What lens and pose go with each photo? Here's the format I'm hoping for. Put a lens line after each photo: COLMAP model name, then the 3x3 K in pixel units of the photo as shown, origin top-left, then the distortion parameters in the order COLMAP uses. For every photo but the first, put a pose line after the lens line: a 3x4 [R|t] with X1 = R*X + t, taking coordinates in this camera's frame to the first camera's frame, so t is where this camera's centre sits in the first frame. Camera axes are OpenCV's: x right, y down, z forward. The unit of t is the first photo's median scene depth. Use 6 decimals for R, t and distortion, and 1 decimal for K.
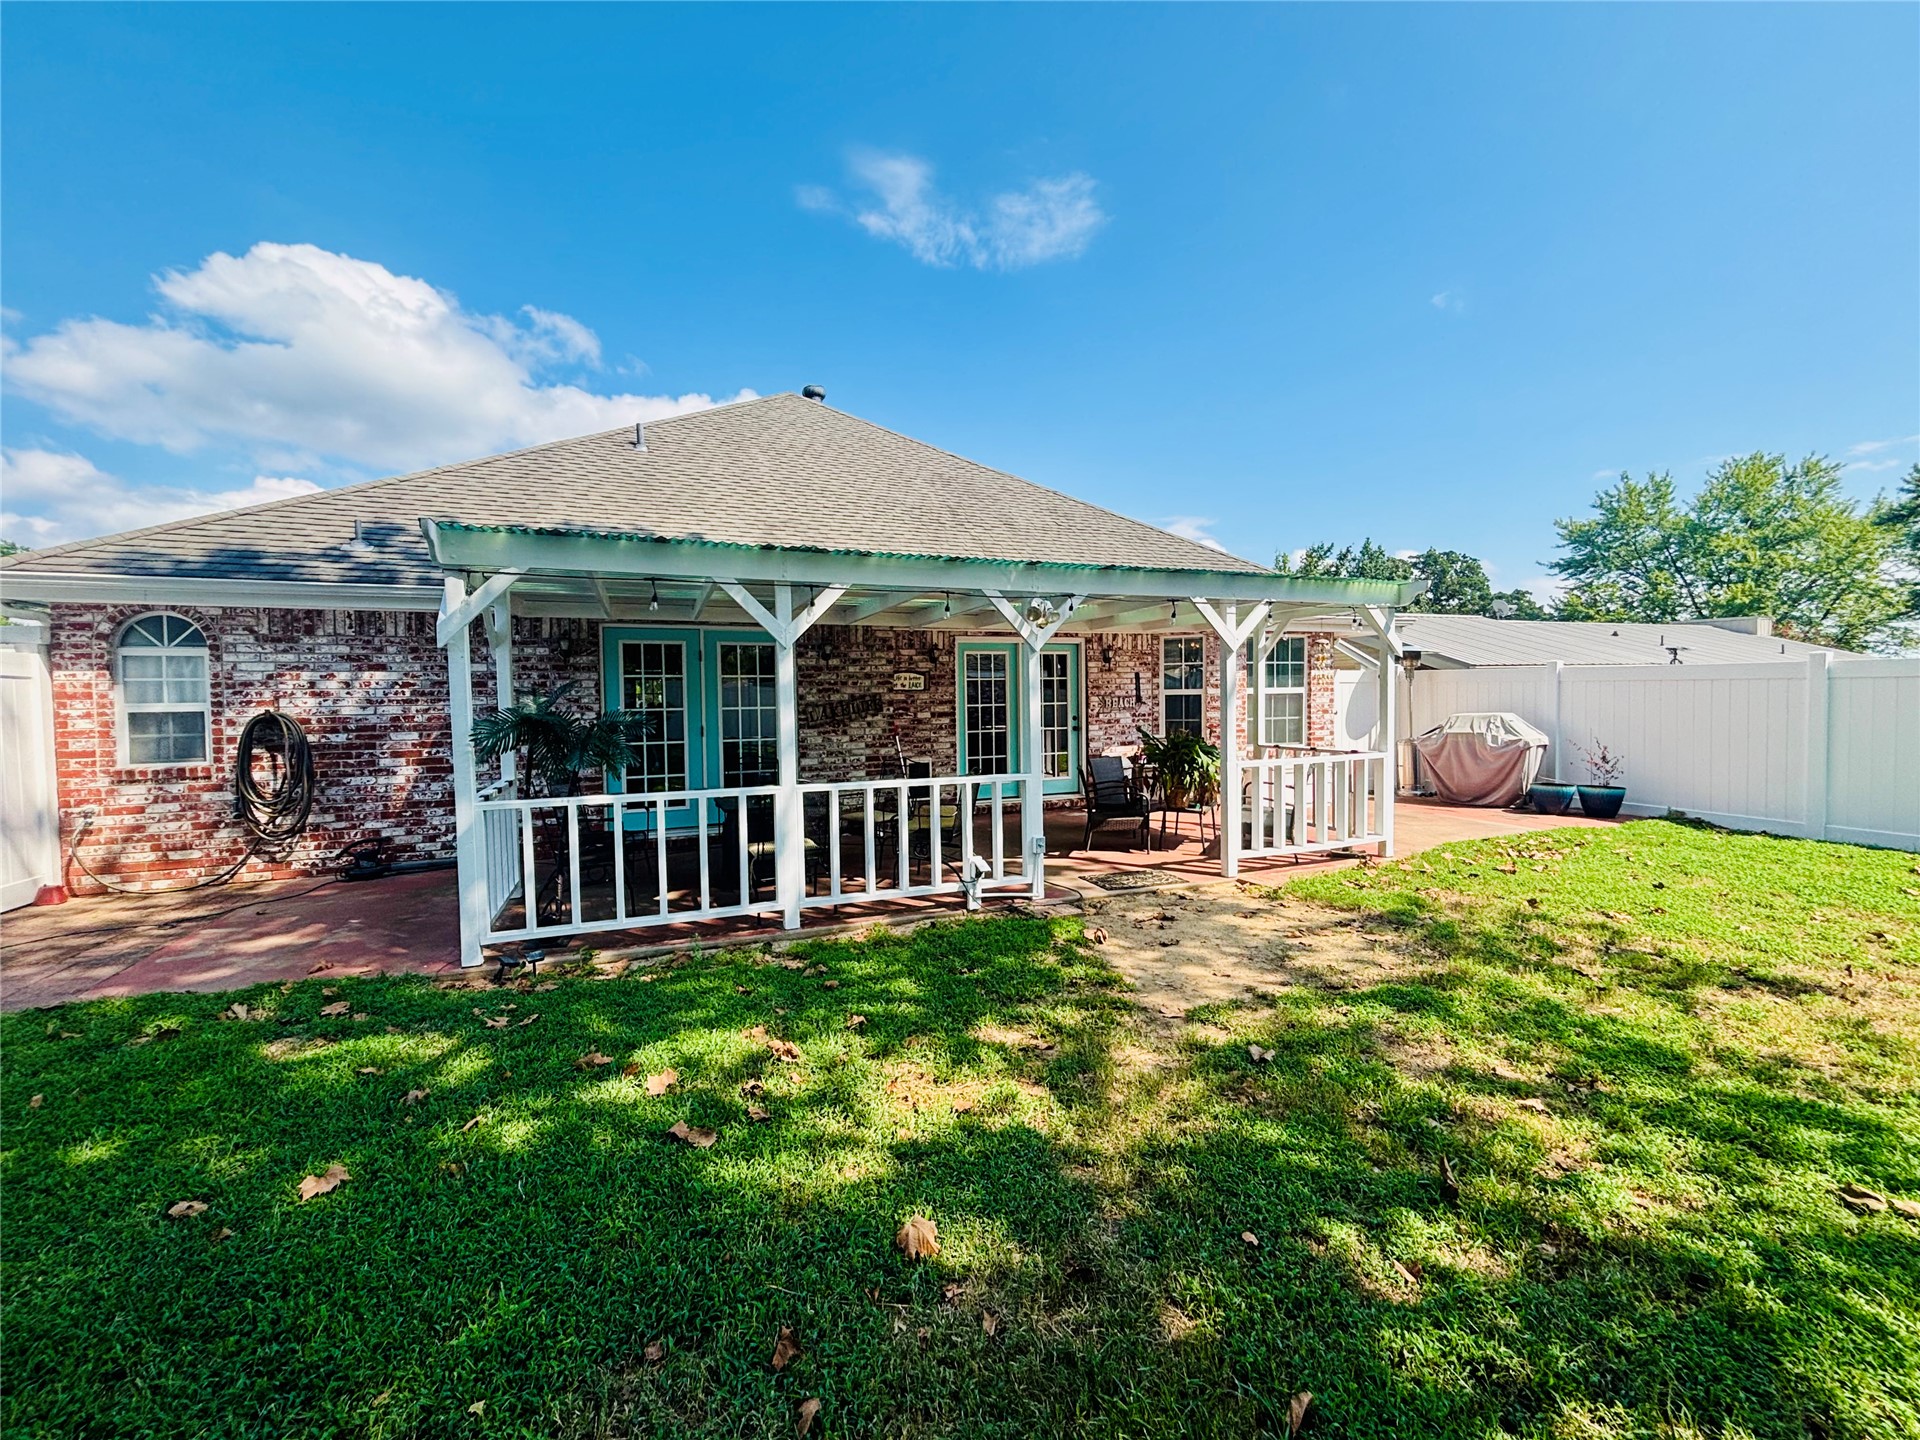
lens RADIAL K [[777.8, 0, 958.2], [0, 777.8, 716.2], [0, 0, 1]] dist [-0.001088, 0.001105]
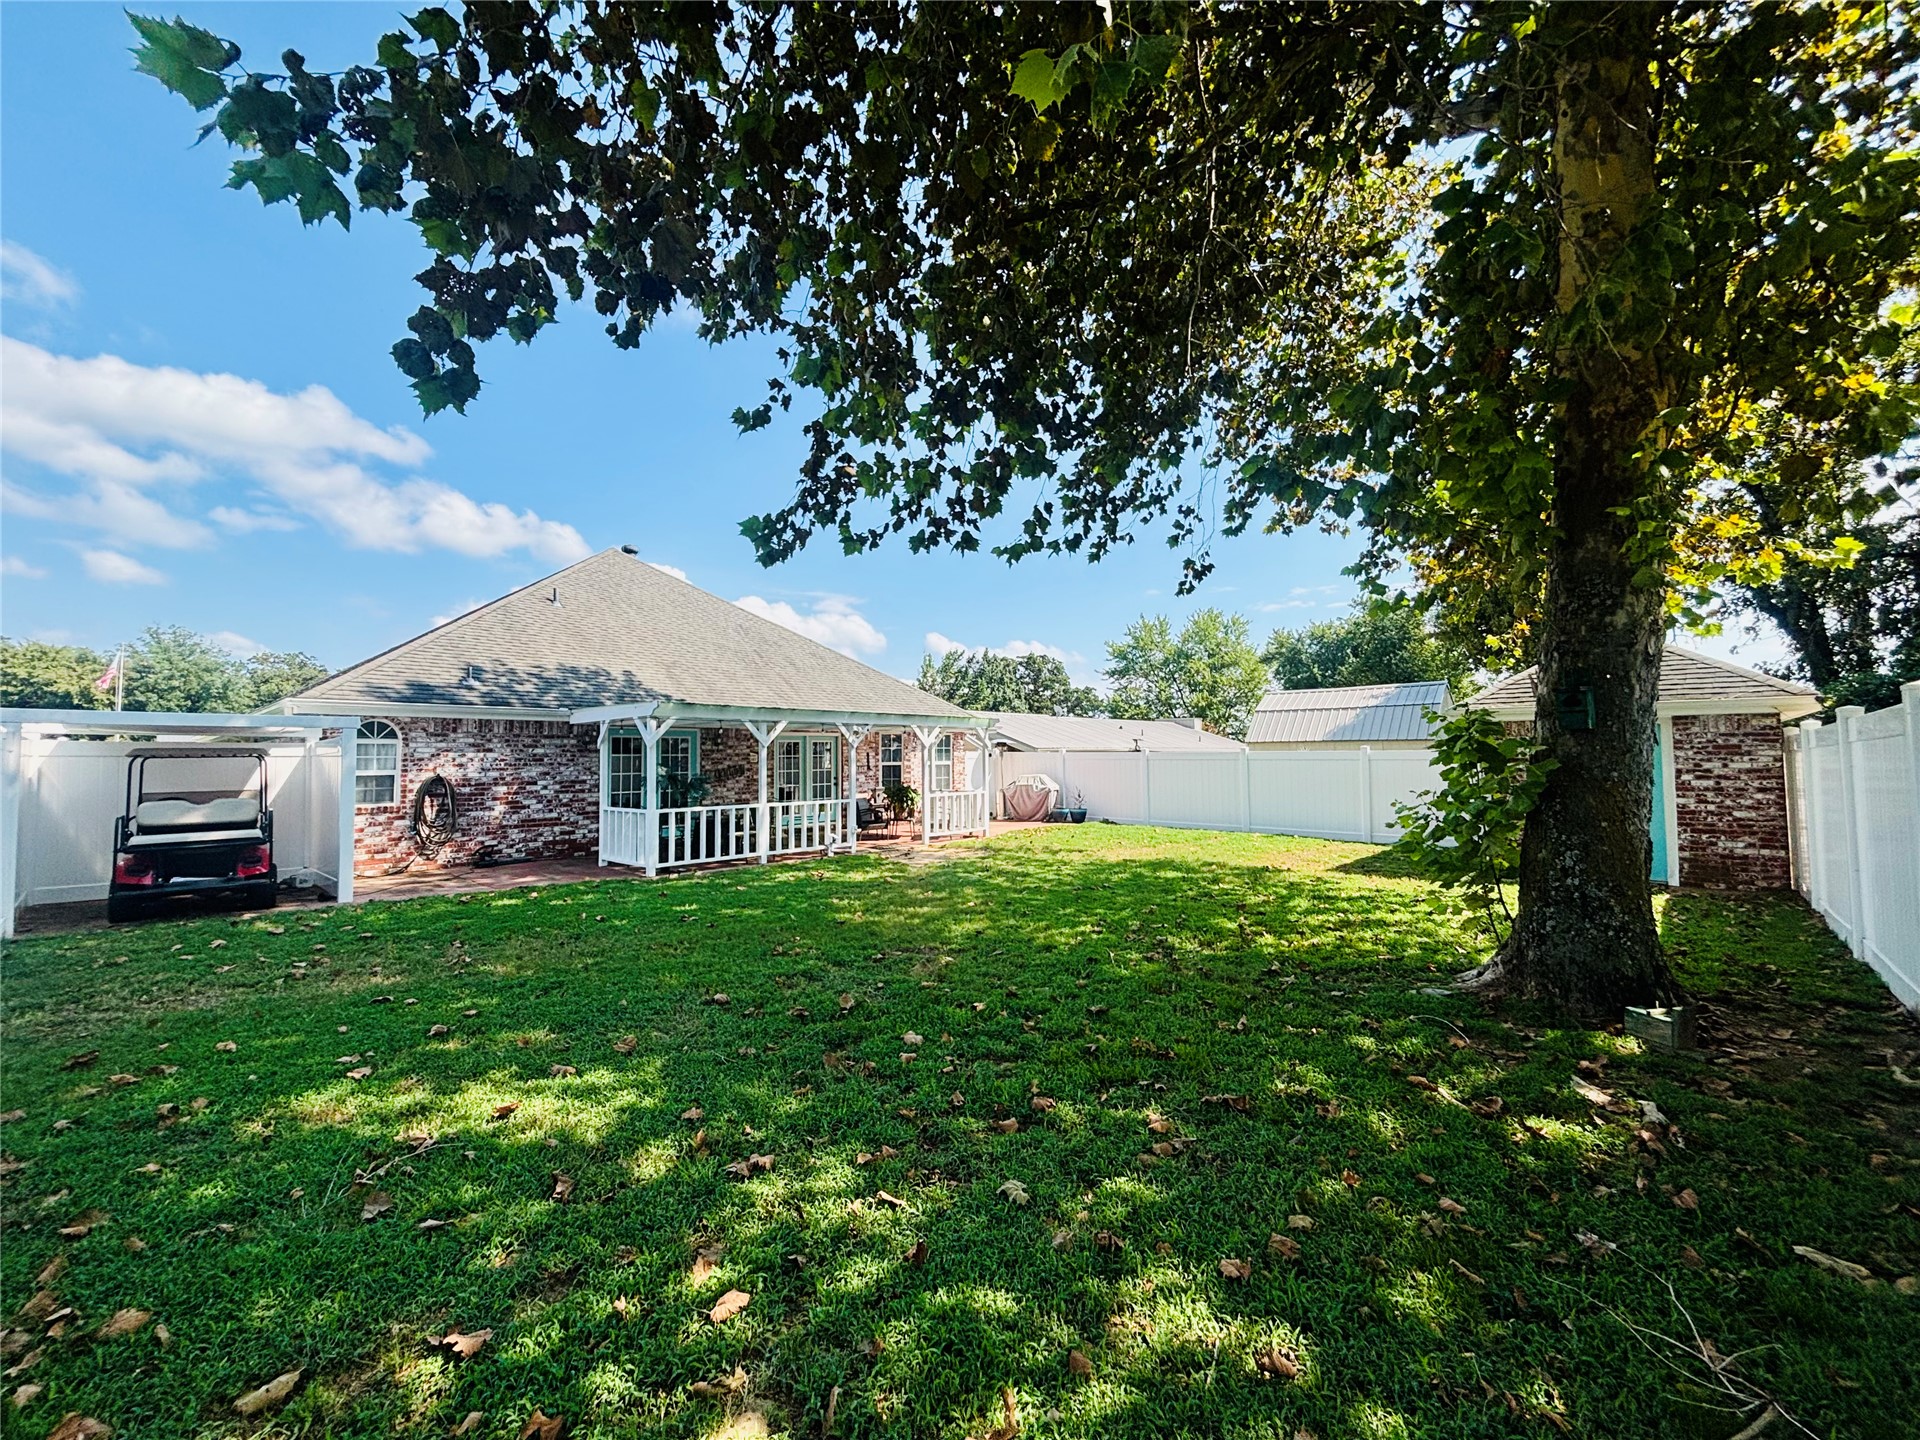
lens RADIAL K [[777.8, 0, 961.2], [0, 777.8, 720.3], [0, 0, 1]] dist [-0.001088, 0.001105]
pose [[0.902725, 0.026209, 0.429420, -0.521386], [0.009565, 0.996673, -0.080936, 0.023686], [-0.430113, 0.077170, 0.899471, -1.076829]]
